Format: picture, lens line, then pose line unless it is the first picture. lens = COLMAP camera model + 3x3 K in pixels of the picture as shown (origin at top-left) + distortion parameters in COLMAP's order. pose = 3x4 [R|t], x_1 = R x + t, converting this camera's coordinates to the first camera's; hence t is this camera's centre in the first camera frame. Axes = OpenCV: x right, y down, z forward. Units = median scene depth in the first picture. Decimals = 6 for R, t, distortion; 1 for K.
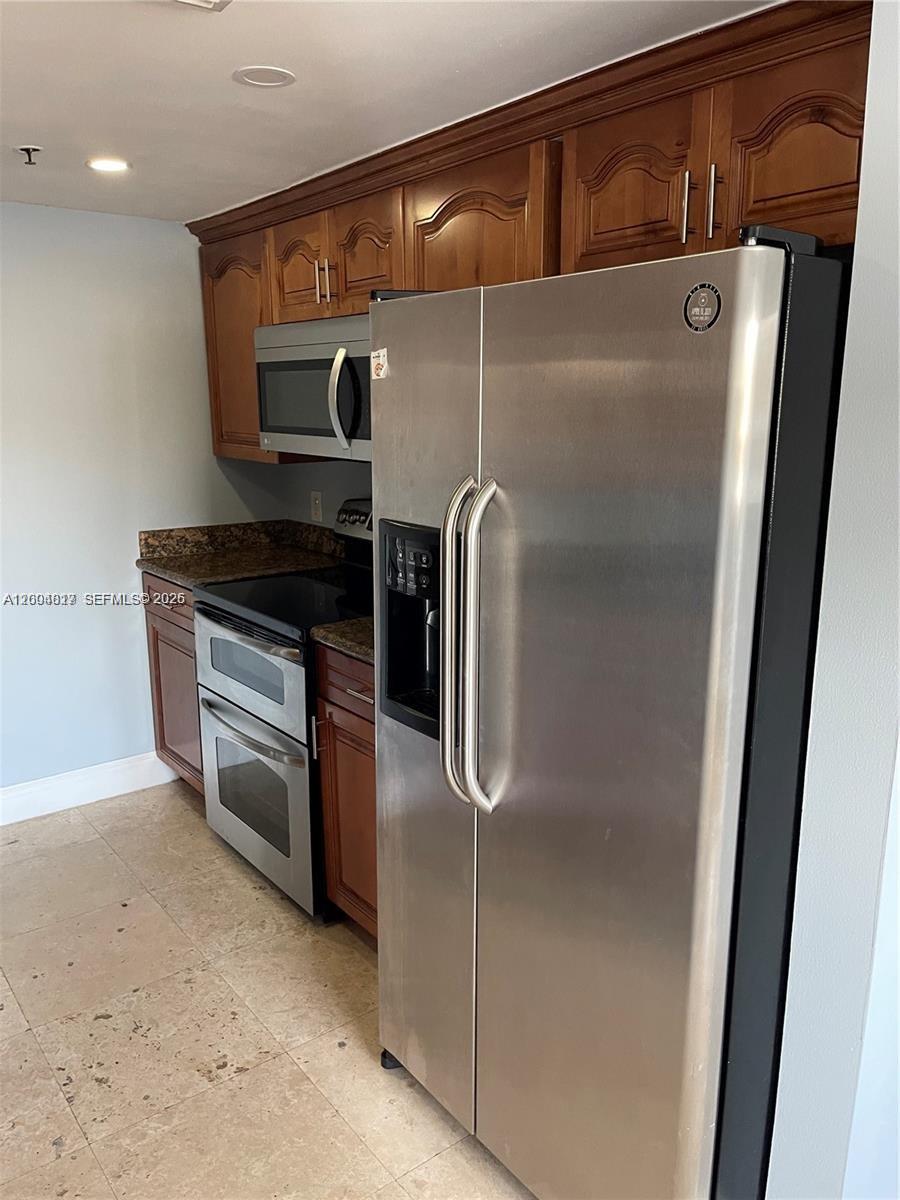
lens RADIAL K [[905.7, 0, 451.9], [0, 905.7, 600.0], [0, 0, 1]] dist [0.077207, -0.094848]
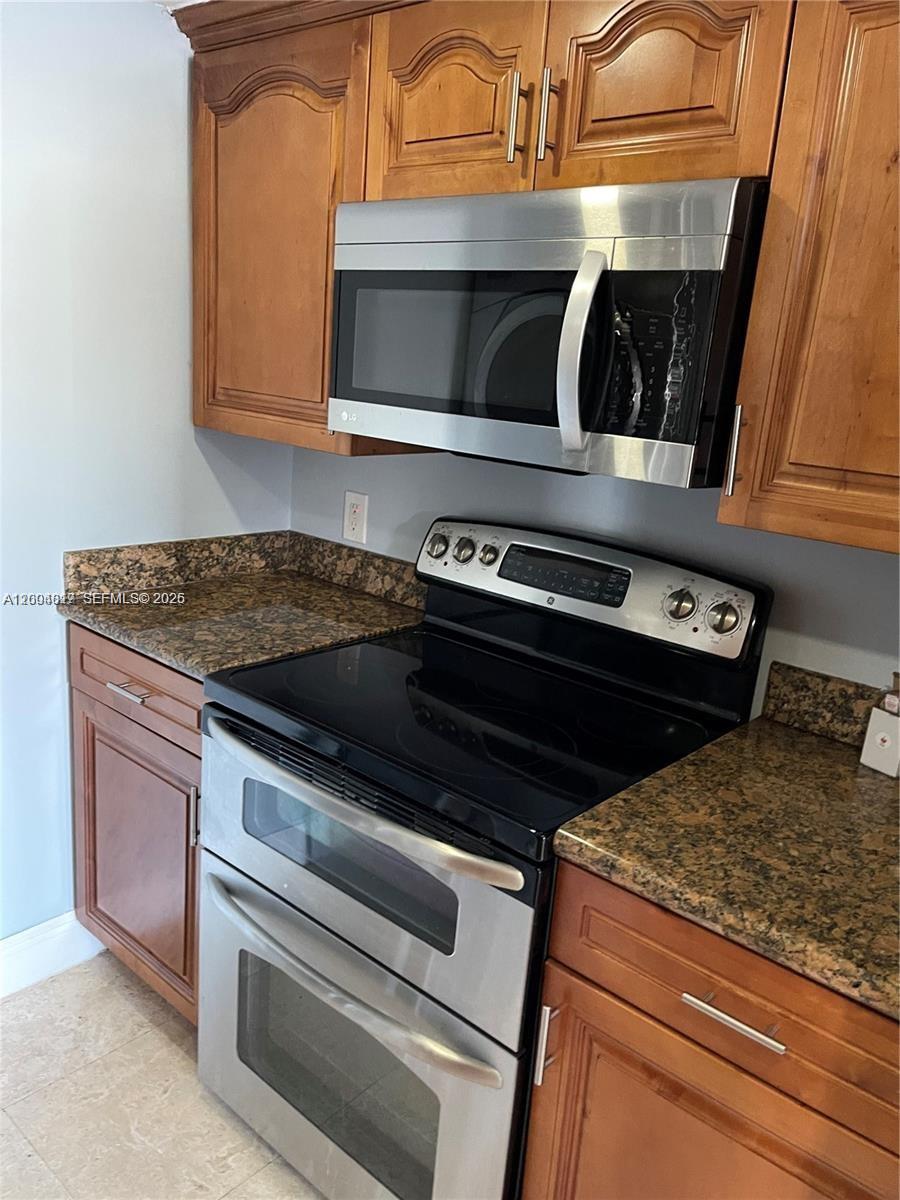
lens RADIAL K [[905.7, 0, 449.7], [0, 905.7, 605.9], [0, 0, 1]] dist [0.077207, -0.094848]
pose [[0.979027, 0.027923, 0.201807, -0.220206], [-0.037538, 0.998327, 0.043978, -0.075510], [-0.200242, -0.050631, 0.978437, 0.386172]]
